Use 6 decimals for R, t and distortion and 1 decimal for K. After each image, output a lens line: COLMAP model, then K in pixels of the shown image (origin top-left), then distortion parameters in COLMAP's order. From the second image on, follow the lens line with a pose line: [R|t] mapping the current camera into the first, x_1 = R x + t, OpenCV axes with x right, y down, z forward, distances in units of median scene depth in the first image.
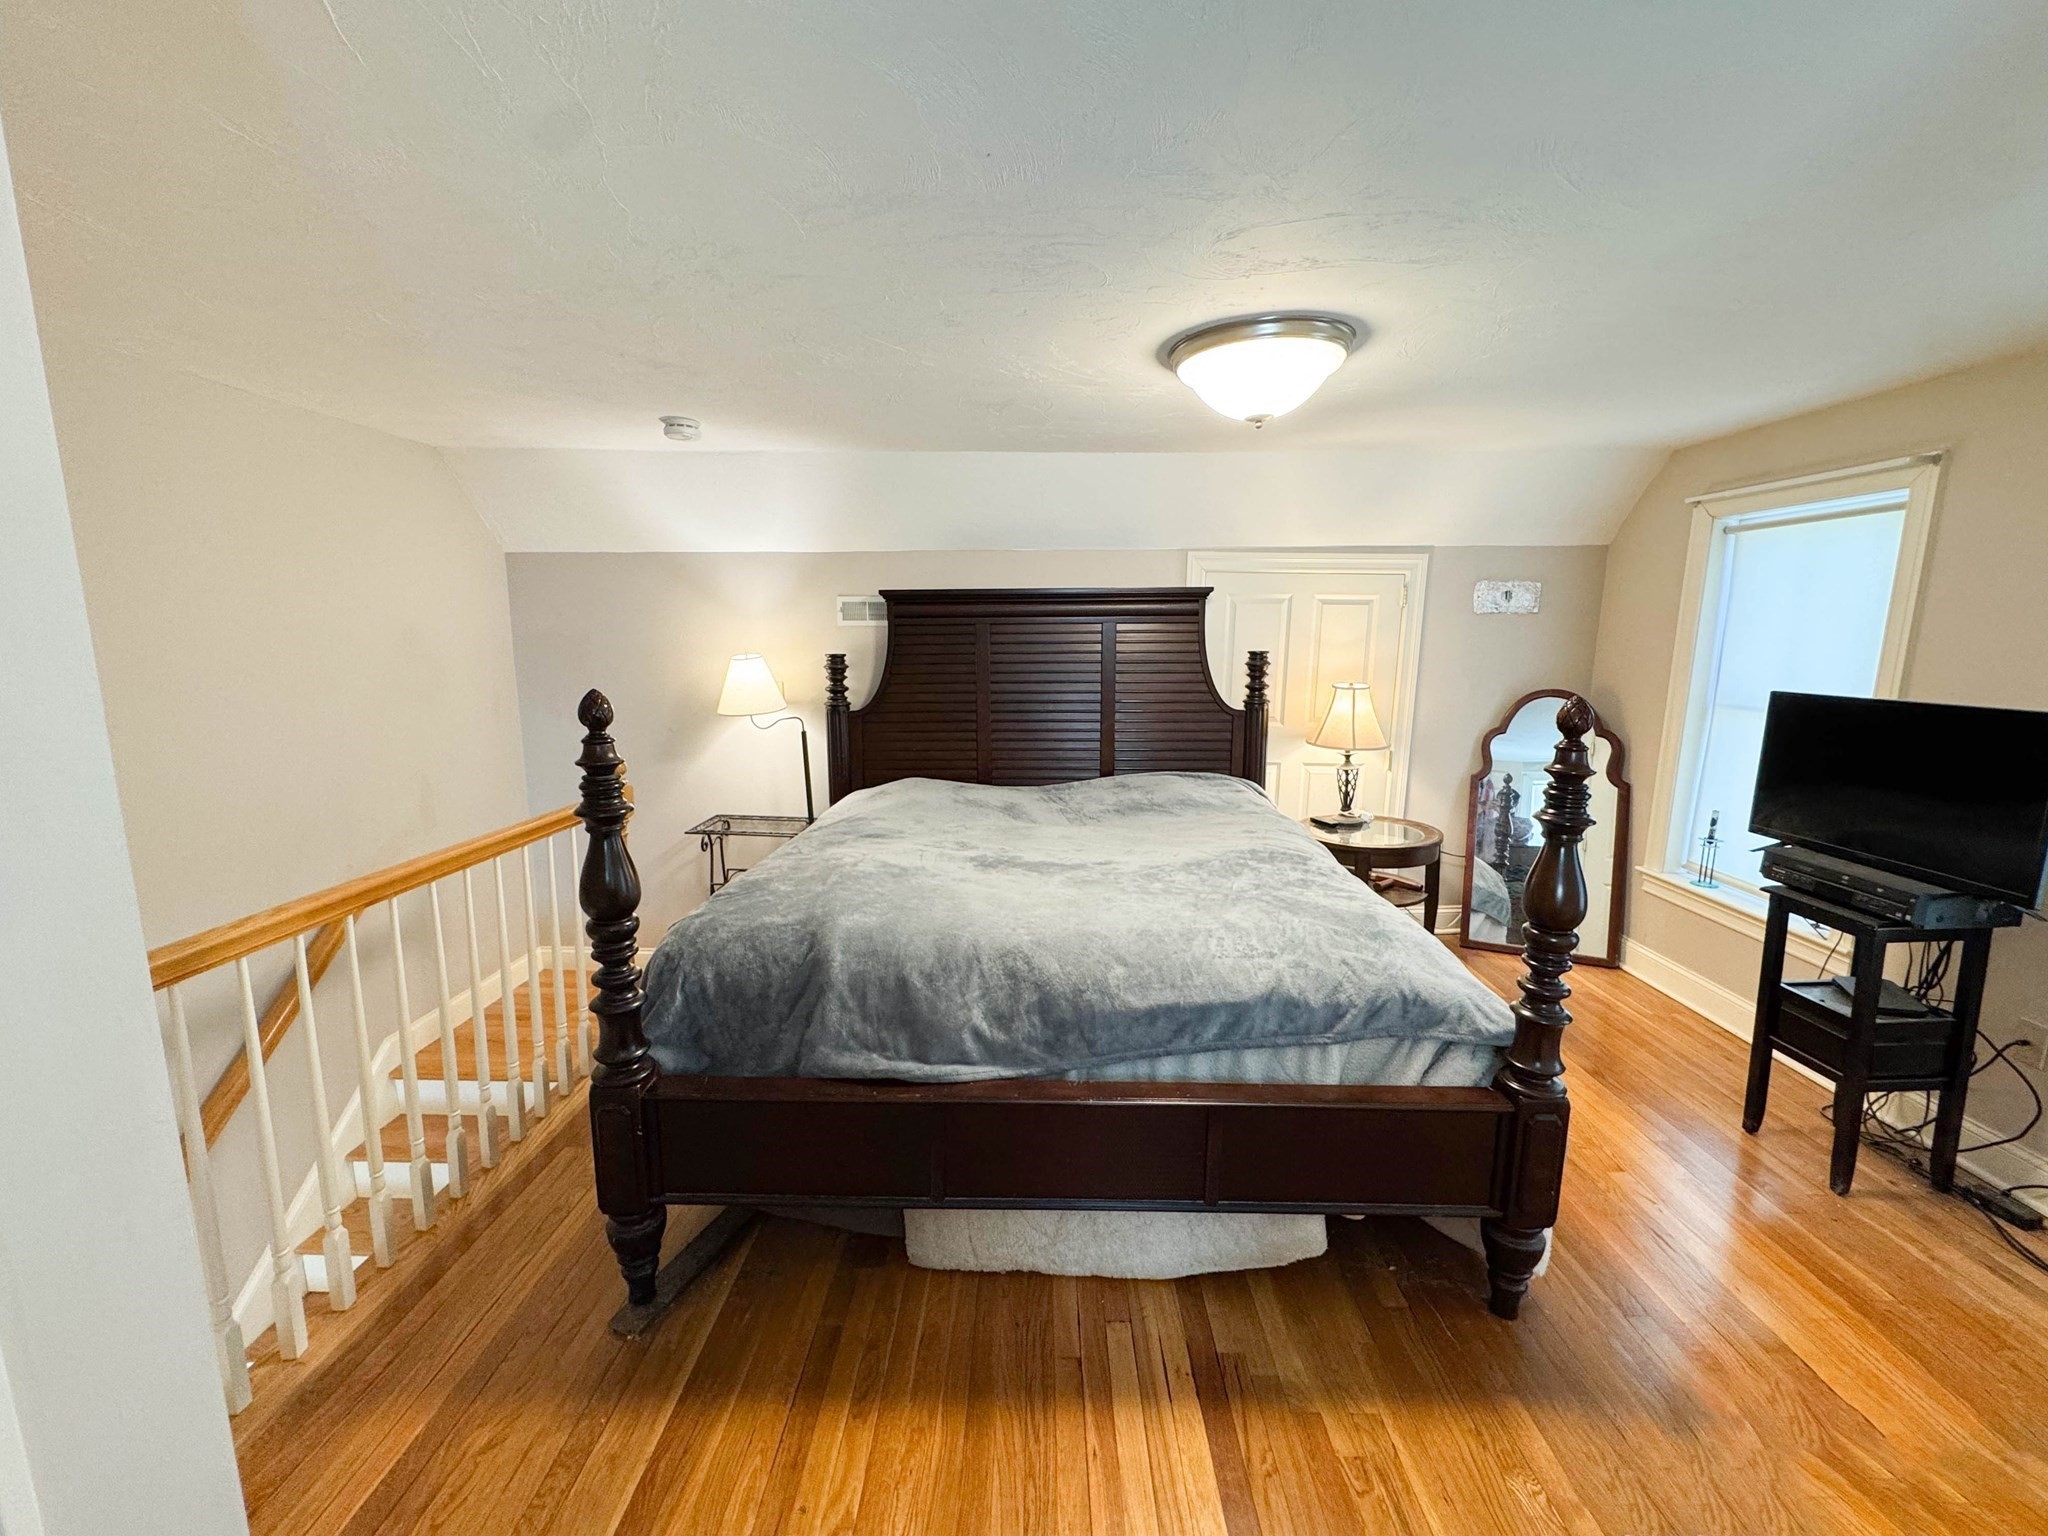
lens RADIAL K [[830.2, 0, 1035.4], [0, 830.2, 767.2], [0, 0, 1]] dist [-0.002818, 0.000202]
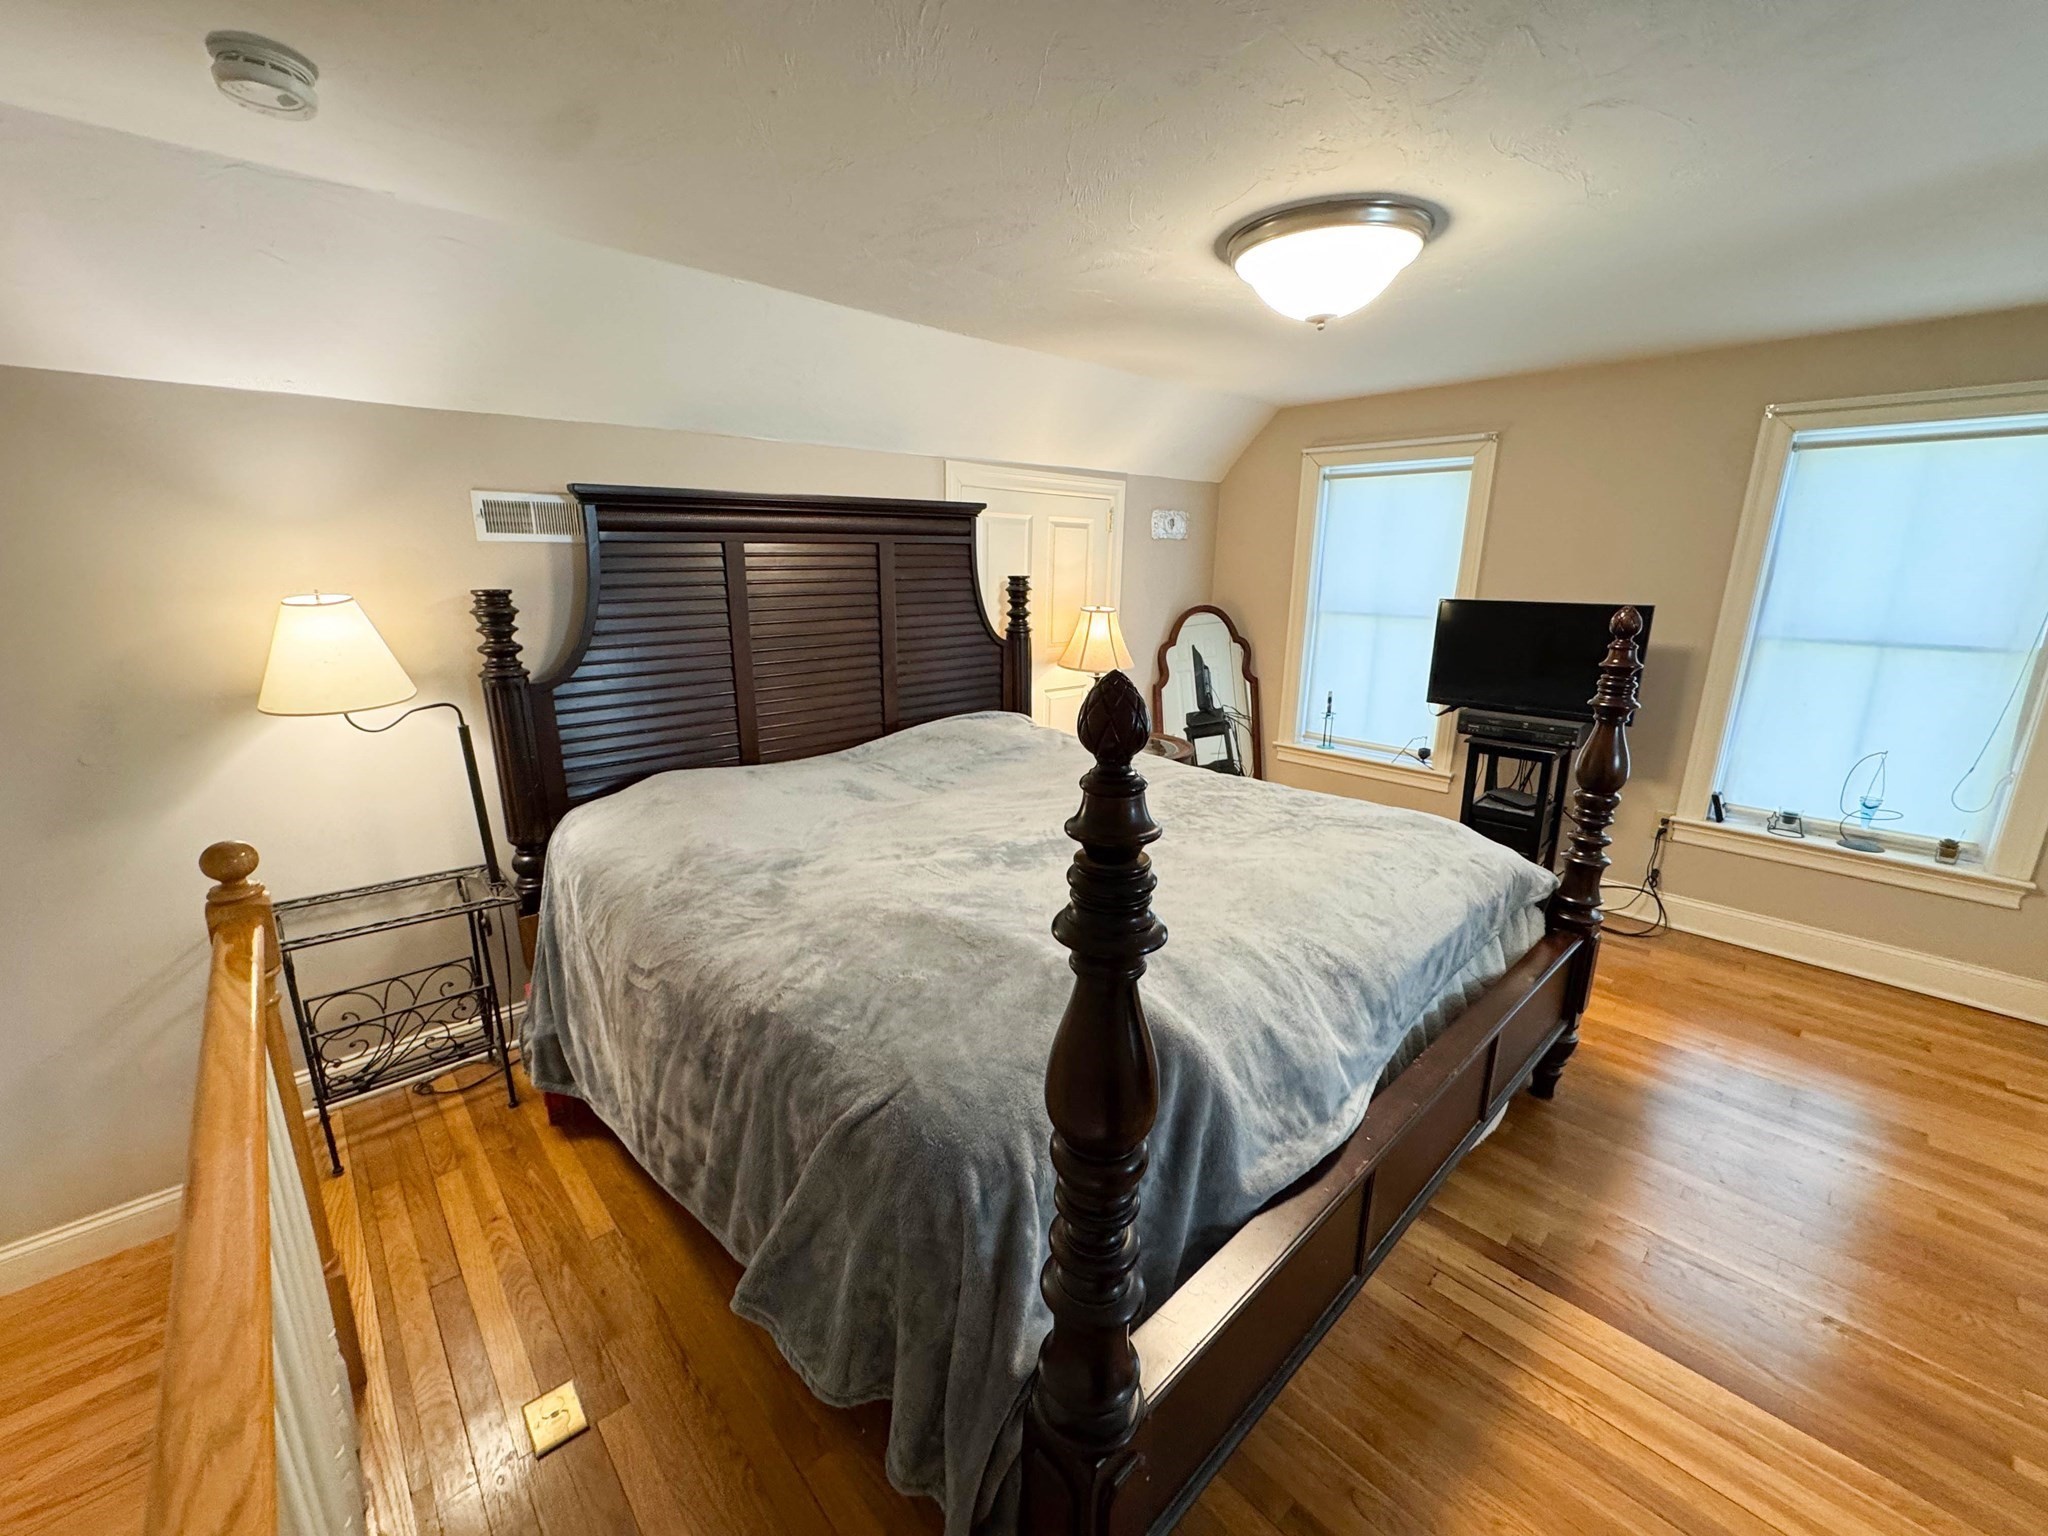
lens RADIAL K [[830.2, 0, 1030.2], [0, 830.2, 770.4], [0, 0, 1]] dist [-0.002818, 0.000202]
pose [[0.718969, -0.170011, 0.673929, -0.389227], [0.110265, 0.985243, 0.130911, -0.044491], [-0.686240, -0.019810, 0.727105, 0.304683]]
